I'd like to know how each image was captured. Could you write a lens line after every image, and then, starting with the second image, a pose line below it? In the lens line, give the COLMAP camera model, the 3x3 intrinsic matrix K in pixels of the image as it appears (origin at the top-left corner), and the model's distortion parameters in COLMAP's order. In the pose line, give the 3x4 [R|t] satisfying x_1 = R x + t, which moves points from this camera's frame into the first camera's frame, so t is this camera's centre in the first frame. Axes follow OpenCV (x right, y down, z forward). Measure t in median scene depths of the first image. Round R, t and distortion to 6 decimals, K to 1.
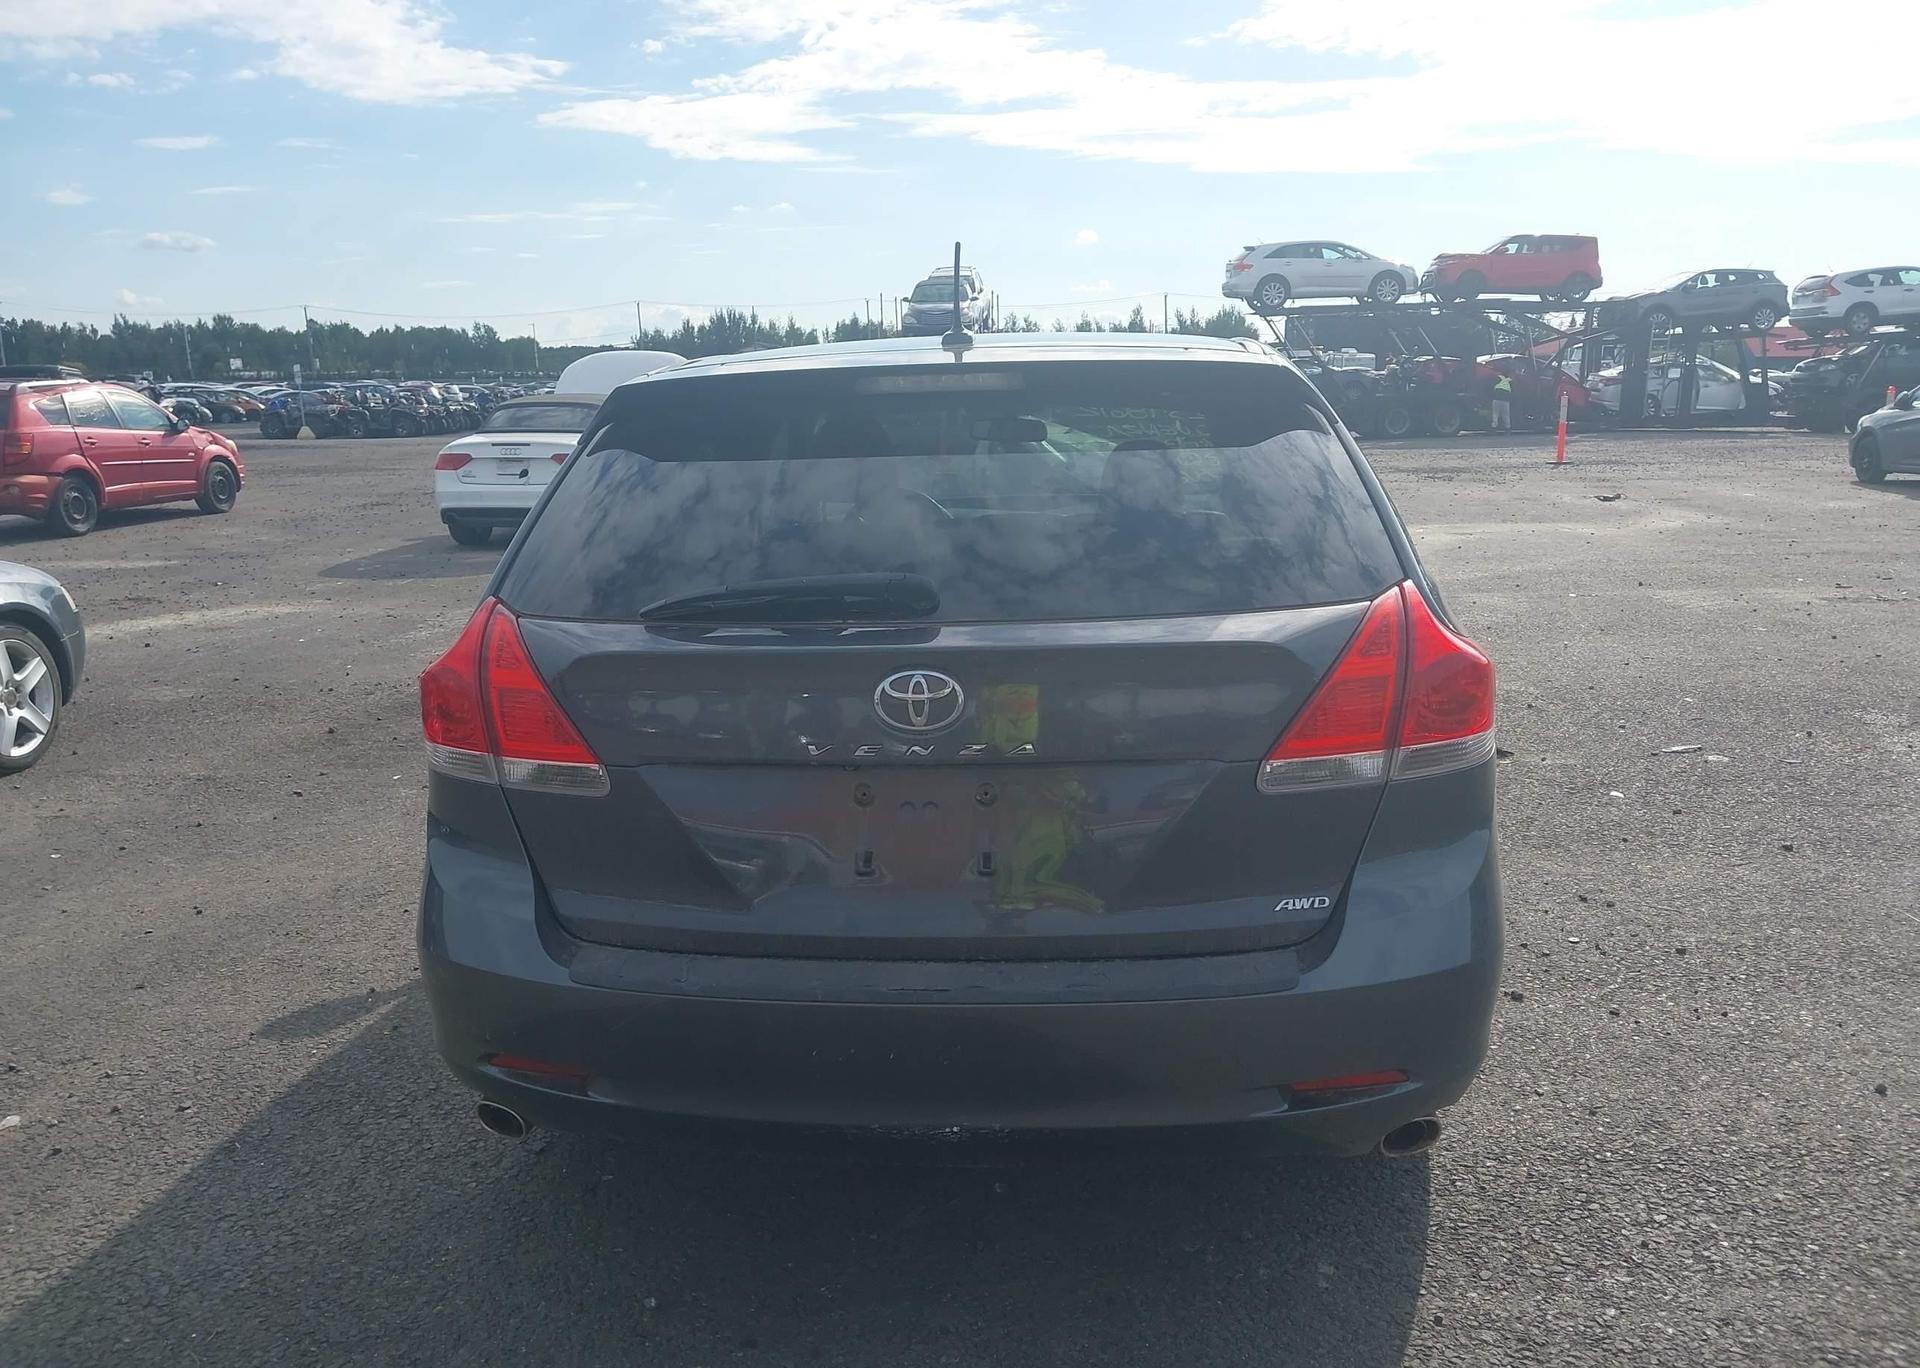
lens RADIAL K [[1539.2, 0, 934.6], [0, 1539.2, 722.0], [0, 0, 1]] dist [0.053102, -0.044231]
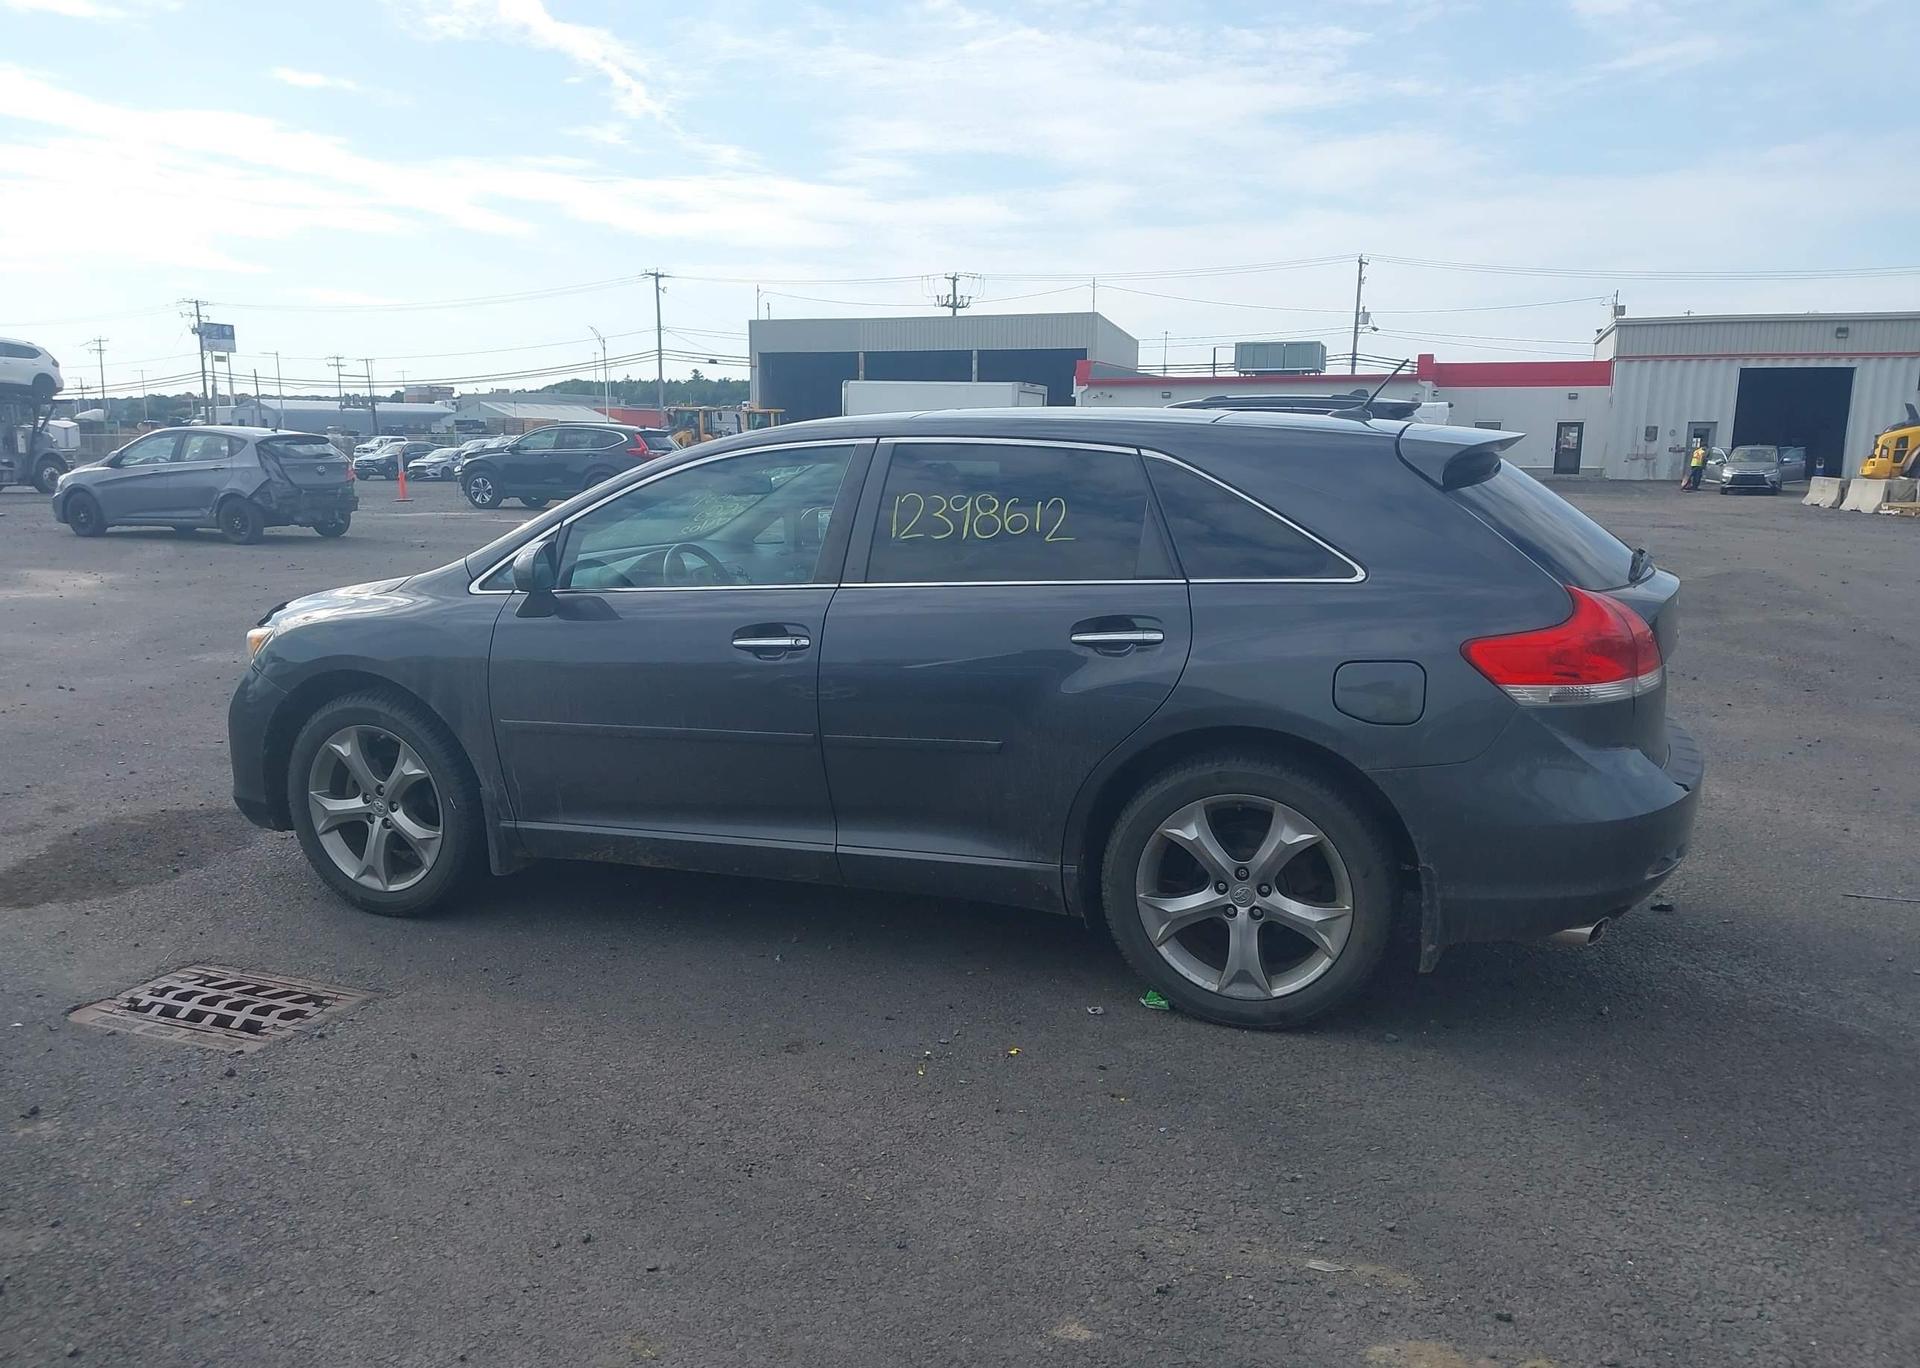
lens RADIAL K [[1545.7, 0, 960.0], [0, 1545.7, 684.0], [0, 0, 1]] dist [0.043197, -0.008950]
pose [[0.276762, -0.142561, 0.950305, -0.131621], [0.200231, 0.975783, 0.088068, -0.017033], [-0.939846, 0.165906, 0.298605, 0.078986]]
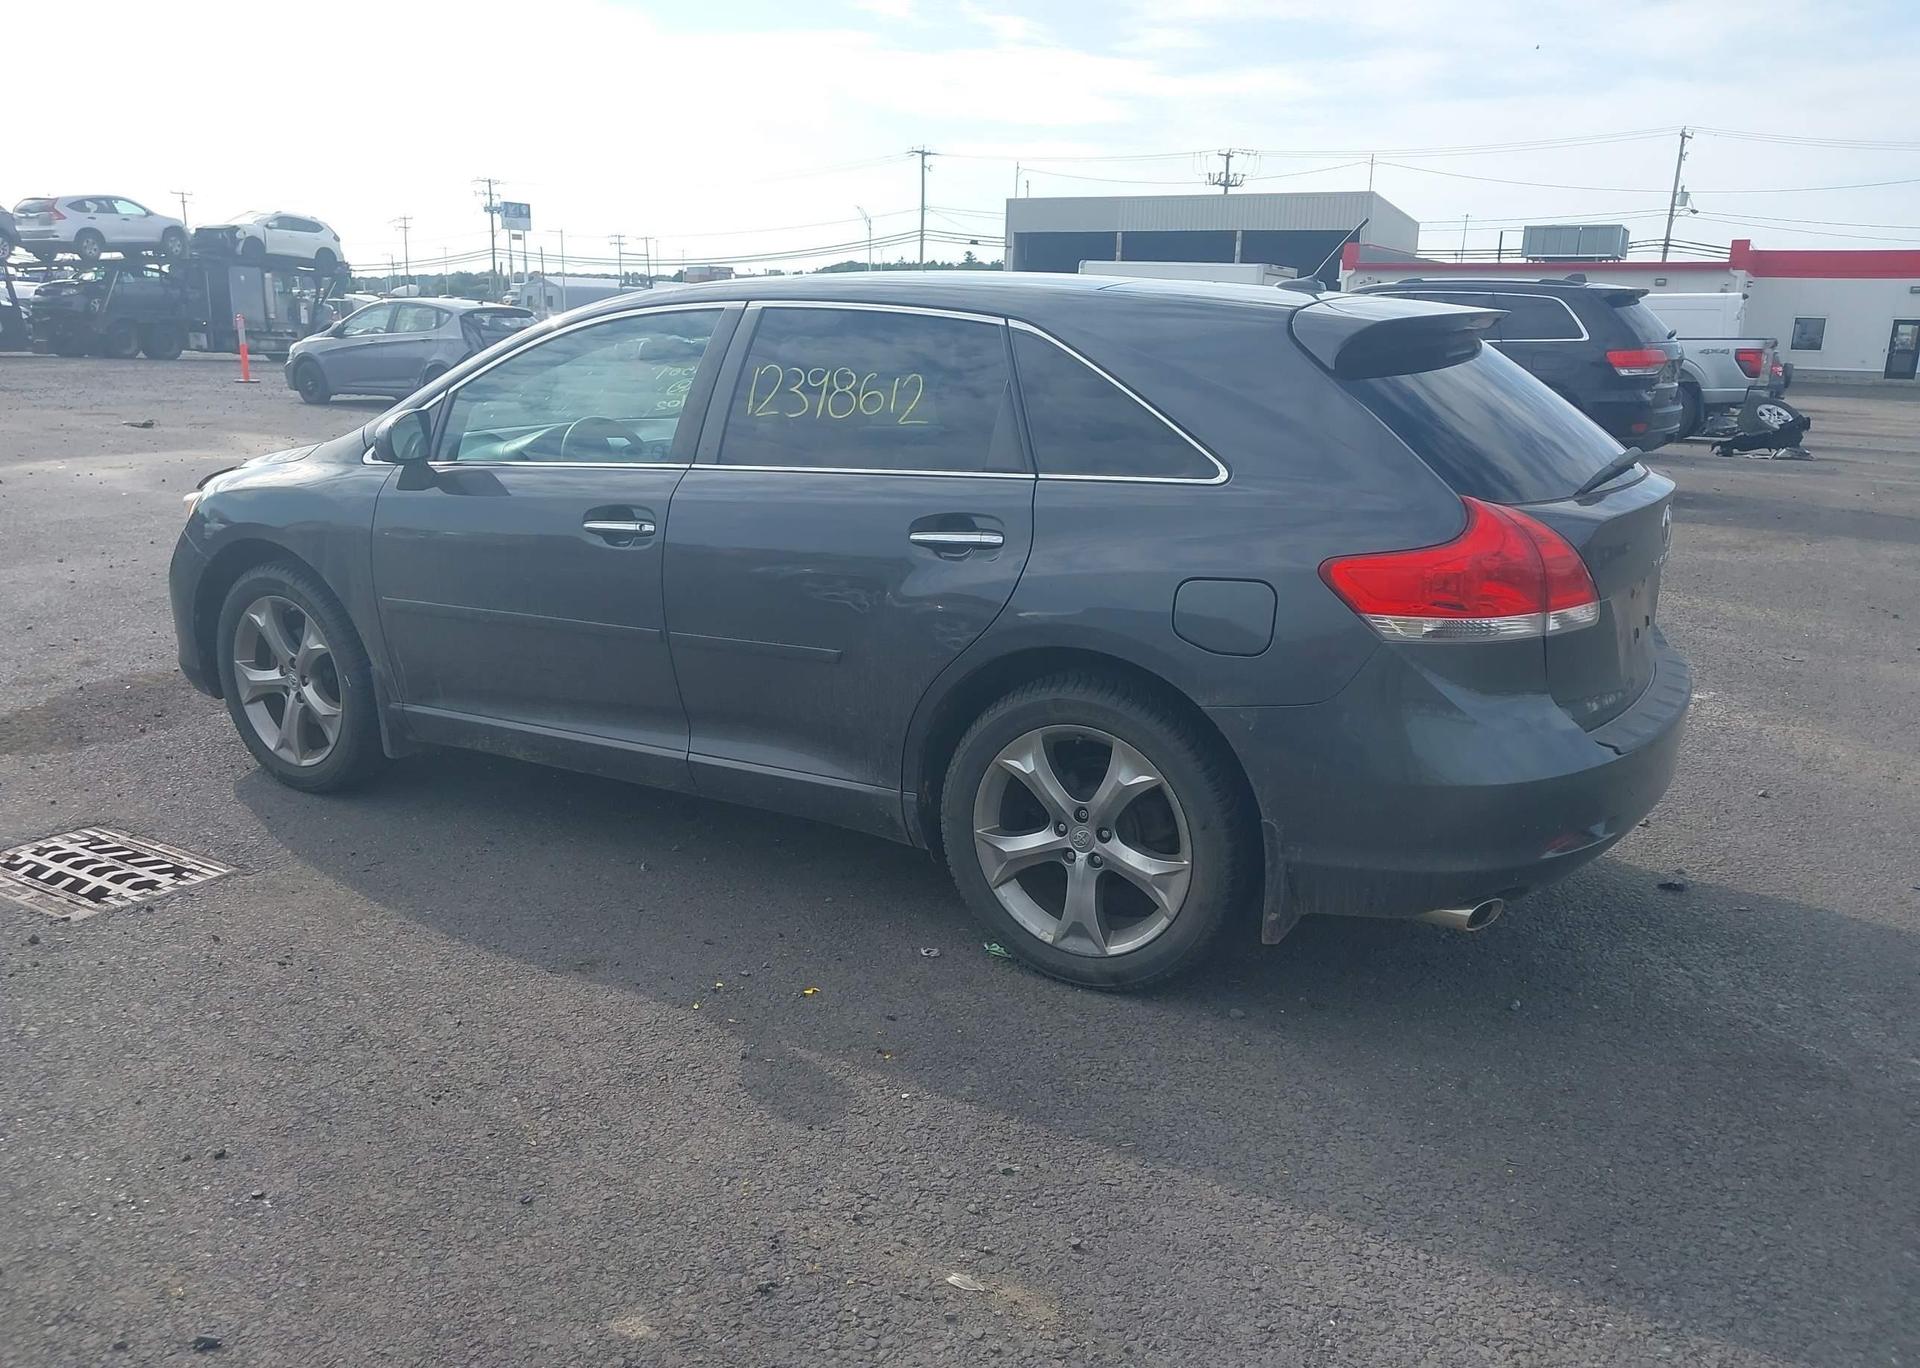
lens RADIAL K [[1537.8, 0, 955.7], [0, 1537.8, 722.5], [0, 0, 1]] dist [0.041959, -0.040164]
pose [[0.441085, -0.209756, 0.872609, -0.107934], [0.167691, 0.974442, 0.149471, -0.011086], [-0.881659, 0.080400, 0.464987, 0.055617]]
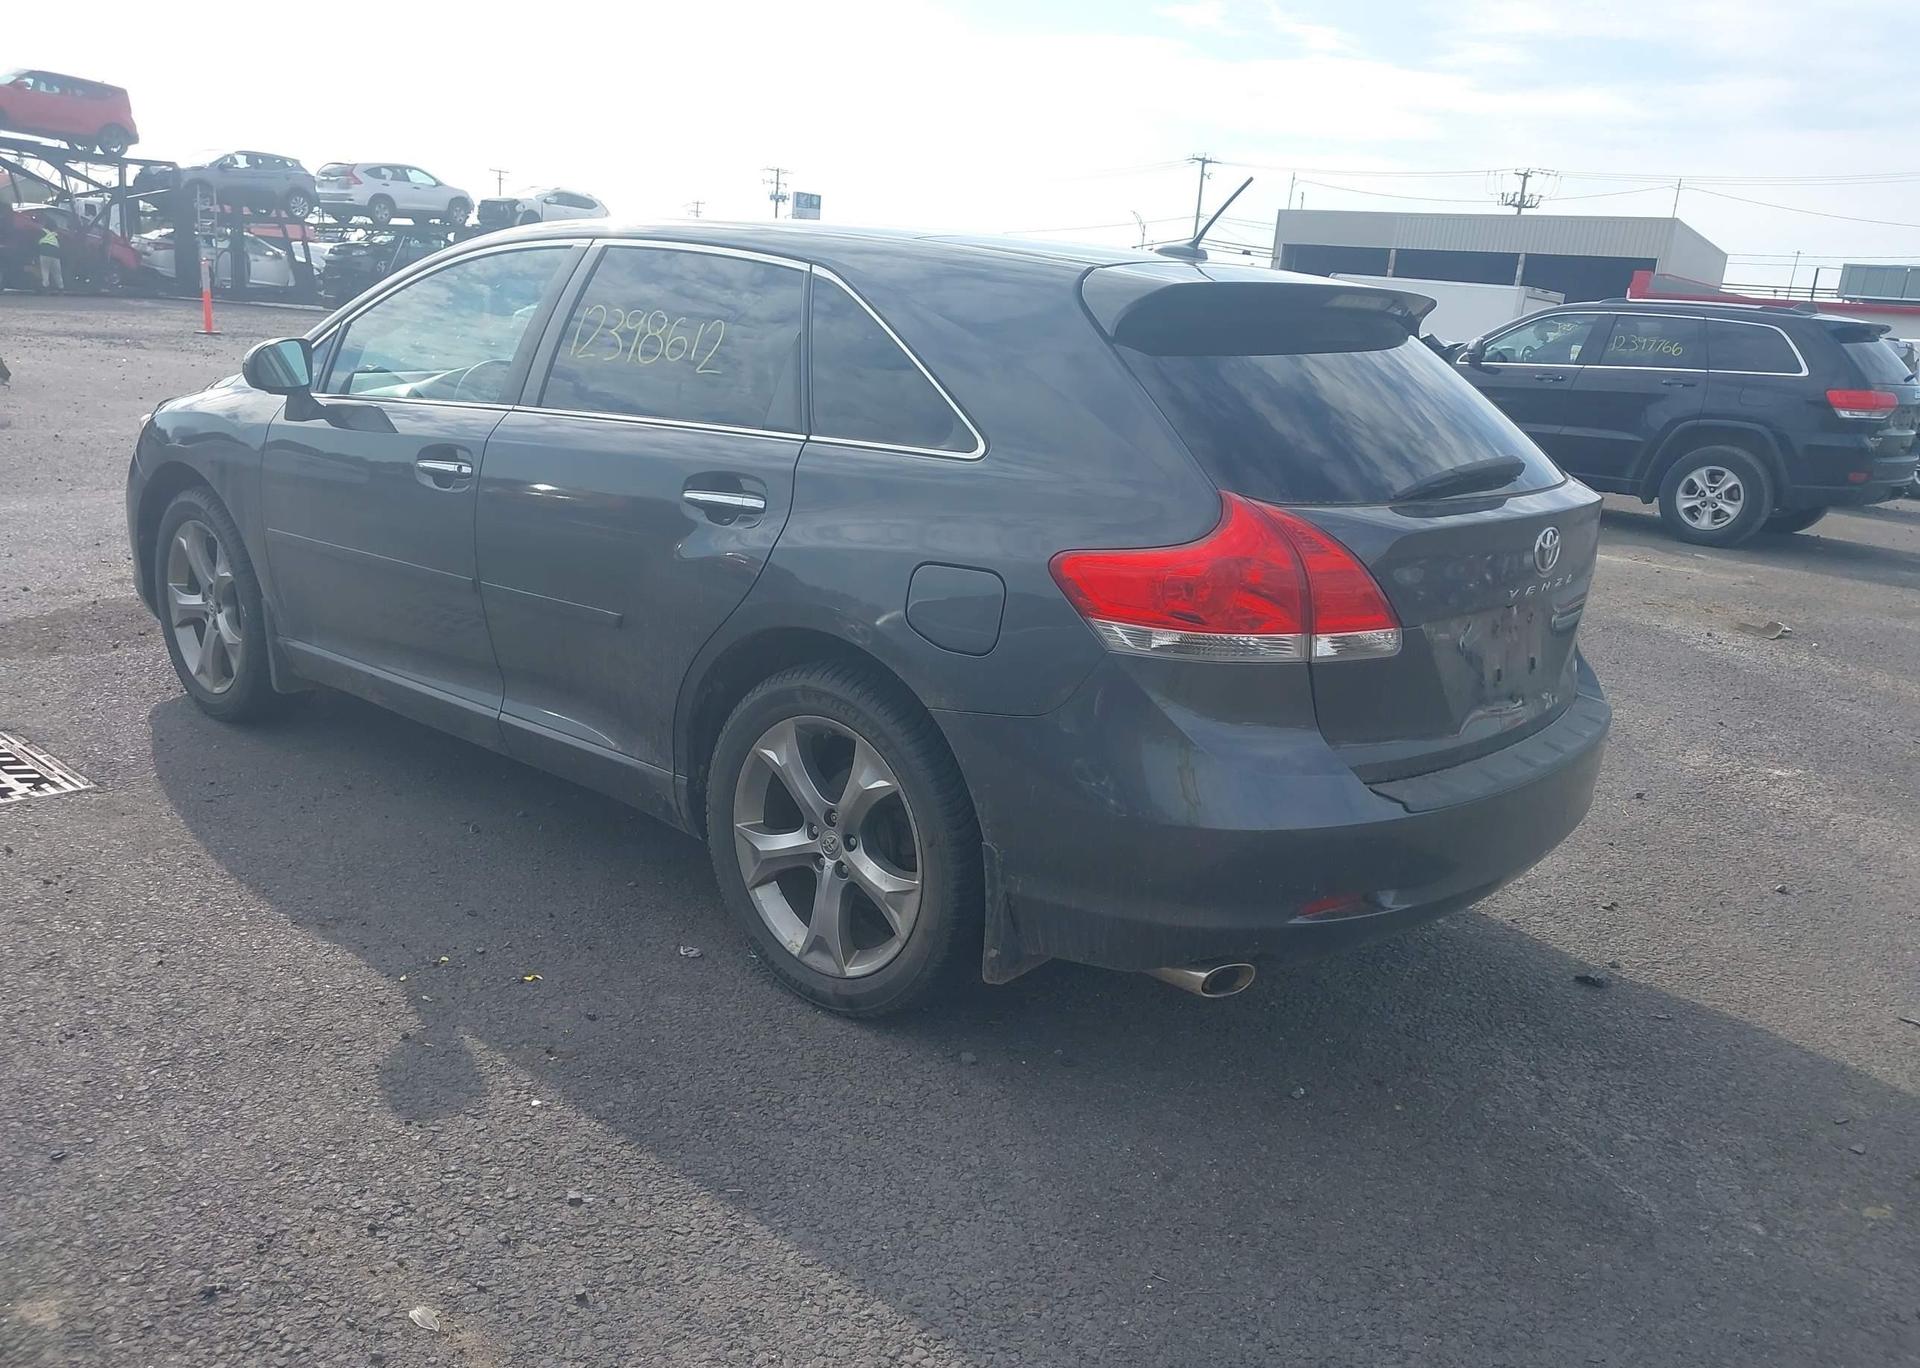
lens RADIAL K [[1537.8, 0, 955.7], [0, 1537.8, 722.5], [0, 0, 1]] dist [0.041959, -0.040164]
pose [[0.588349, -0.156164, 0.793384, -0.083971], [0.091820, 0.987730, 0.126328, -0.004960], [-0.803377, -0.001476, 0.595469, 0.035492]]
